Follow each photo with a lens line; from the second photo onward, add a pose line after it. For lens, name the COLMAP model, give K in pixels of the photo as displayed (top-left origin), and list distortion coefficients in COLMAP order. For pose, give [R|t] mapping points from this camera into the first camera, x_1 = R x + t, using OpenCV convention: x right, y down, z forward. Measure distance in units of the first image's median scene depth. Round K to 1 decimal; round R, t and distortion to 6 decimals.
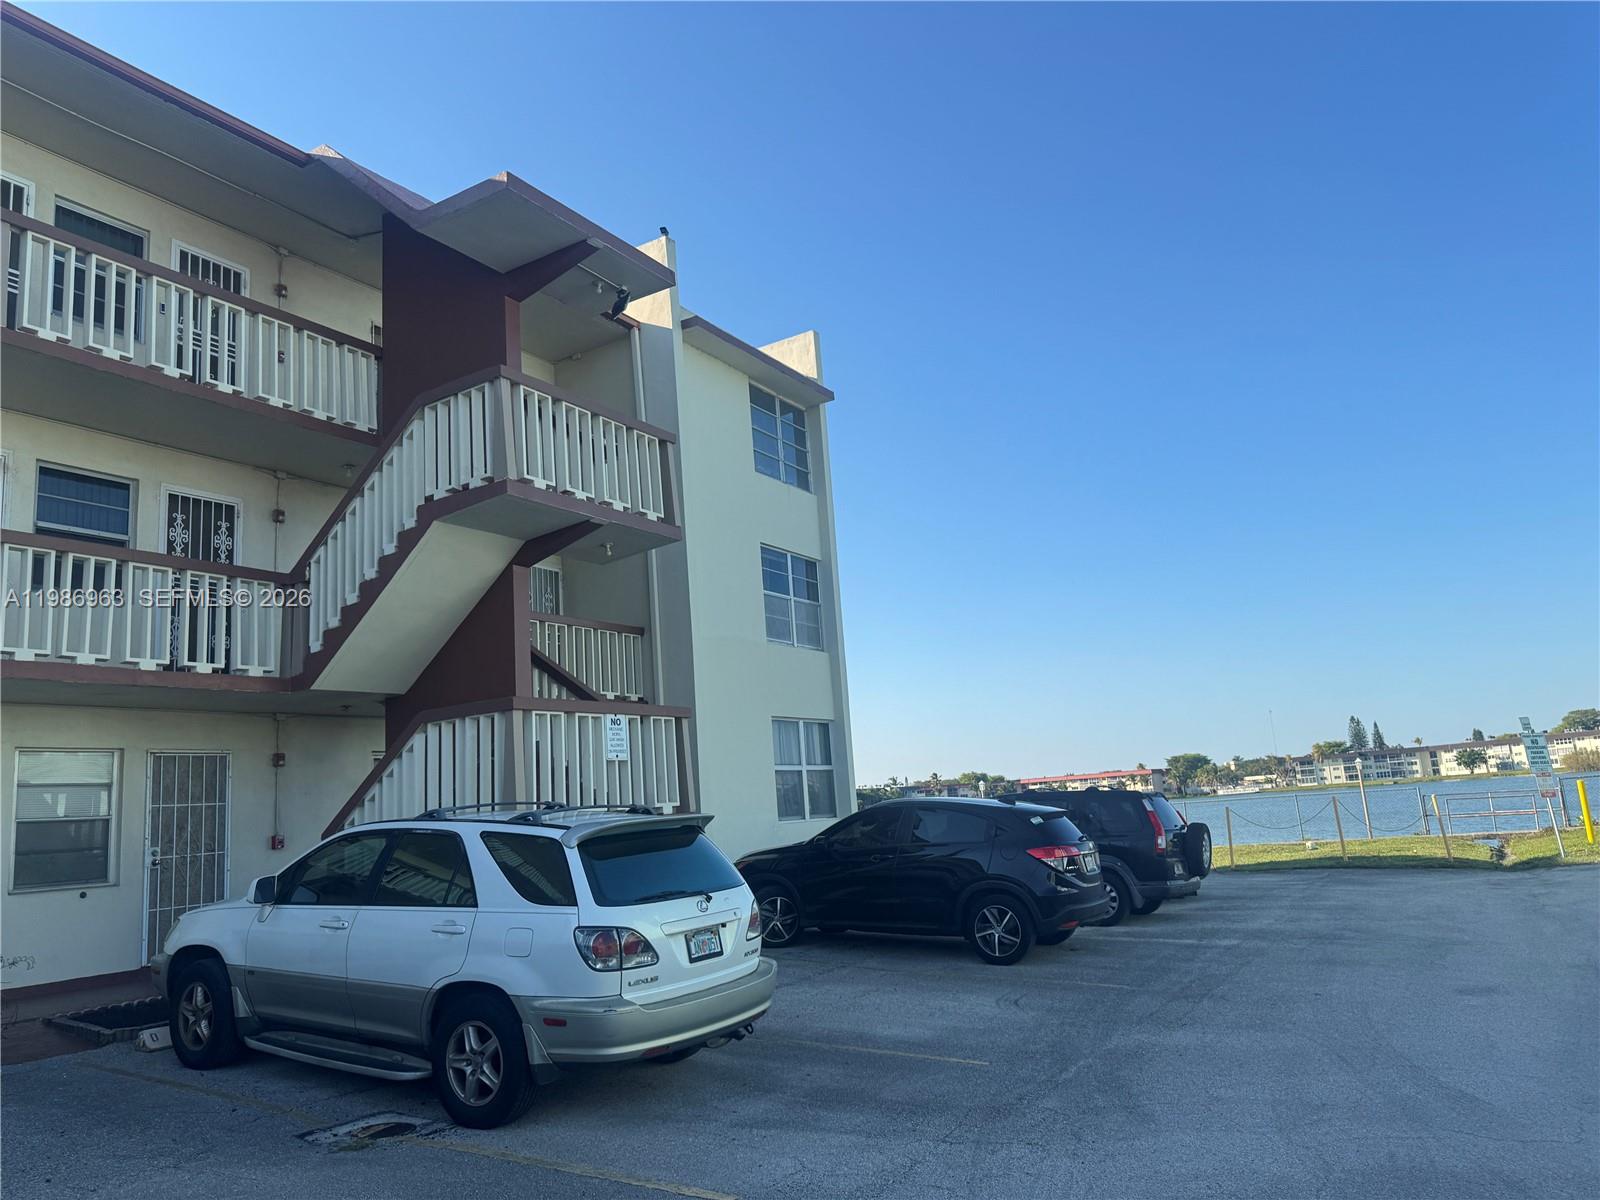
lens RADIAL K [[1119.1, 0, 800.0], [0, 1119.1, 600.0], [0, 0, 1]] dist [0.053820, -0.004236]
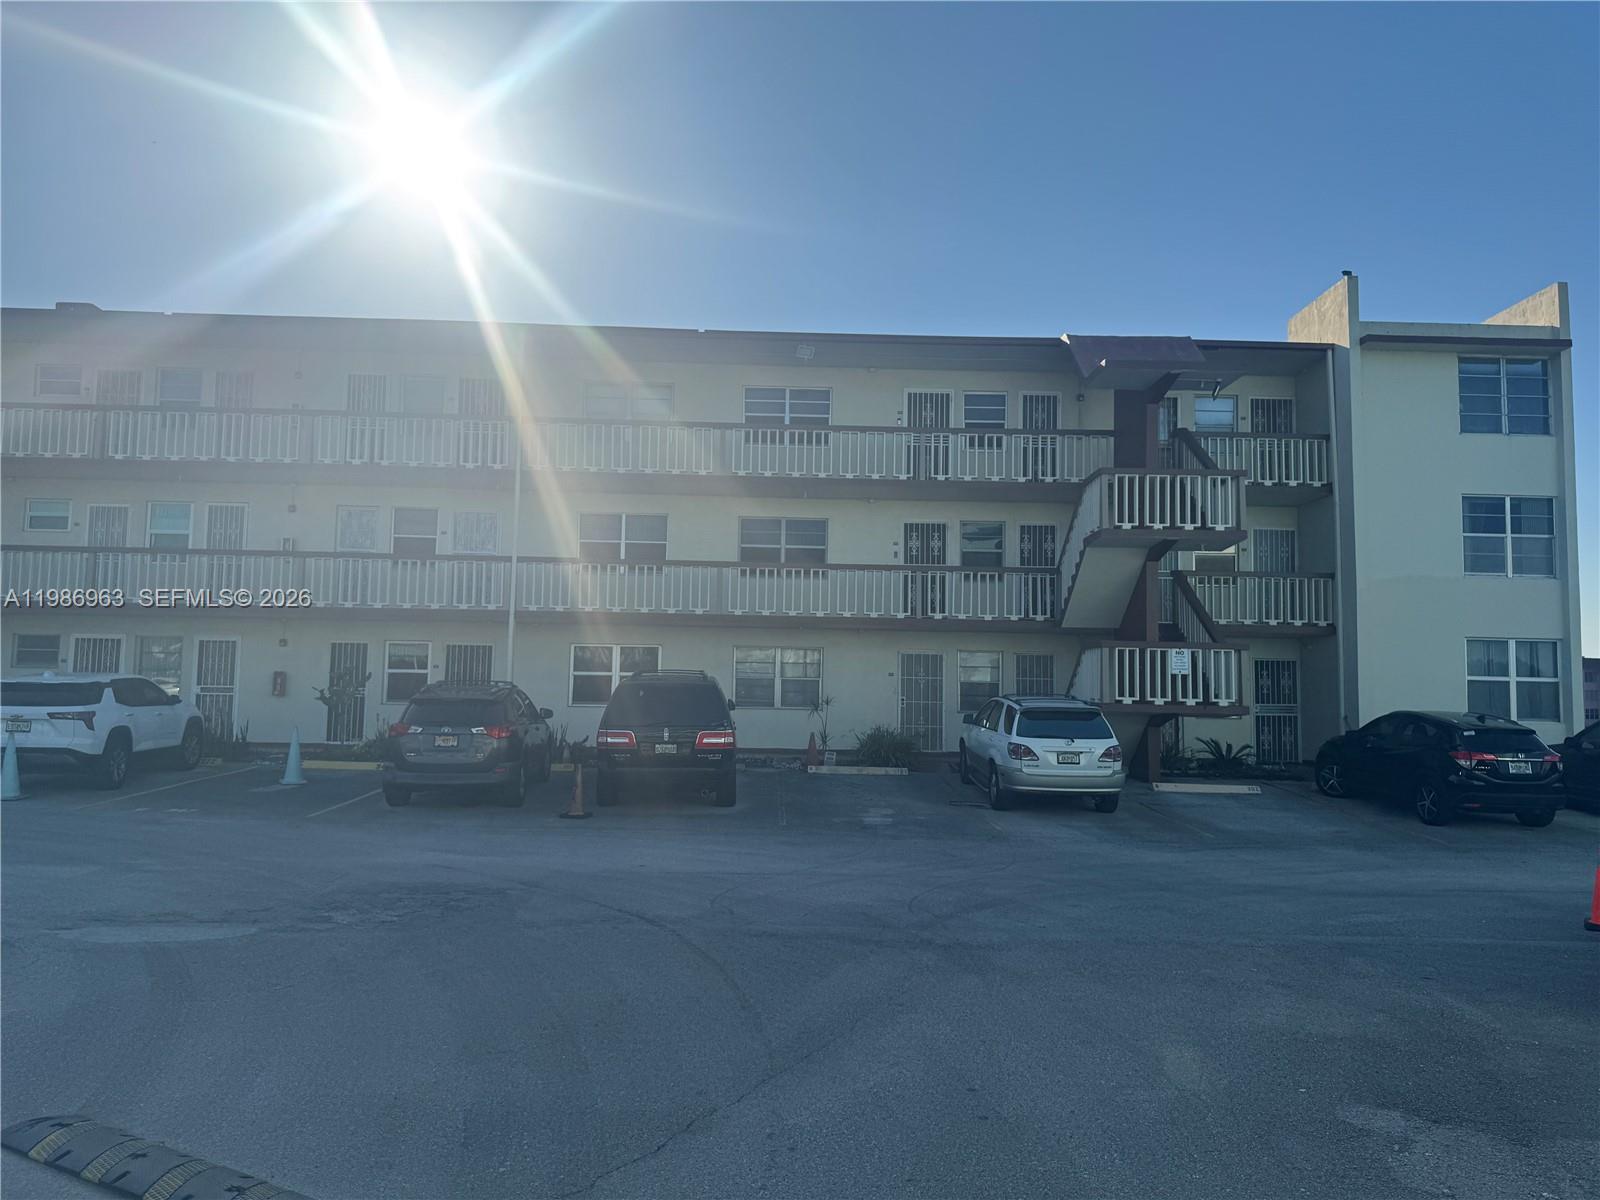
lens RADIAL K [[1119.1, 0, 800.0], [0, 1119.1, 600.0], [0, 0, 1]] dist [0.053820, -0.004236]
pose [[0.559518, 0.009246, -0.828767, 0.631407], [0.099696, 0.991927, 0.078373, -0.113578], [0.822800, -0.126476, 0.554079, -0.316572]]
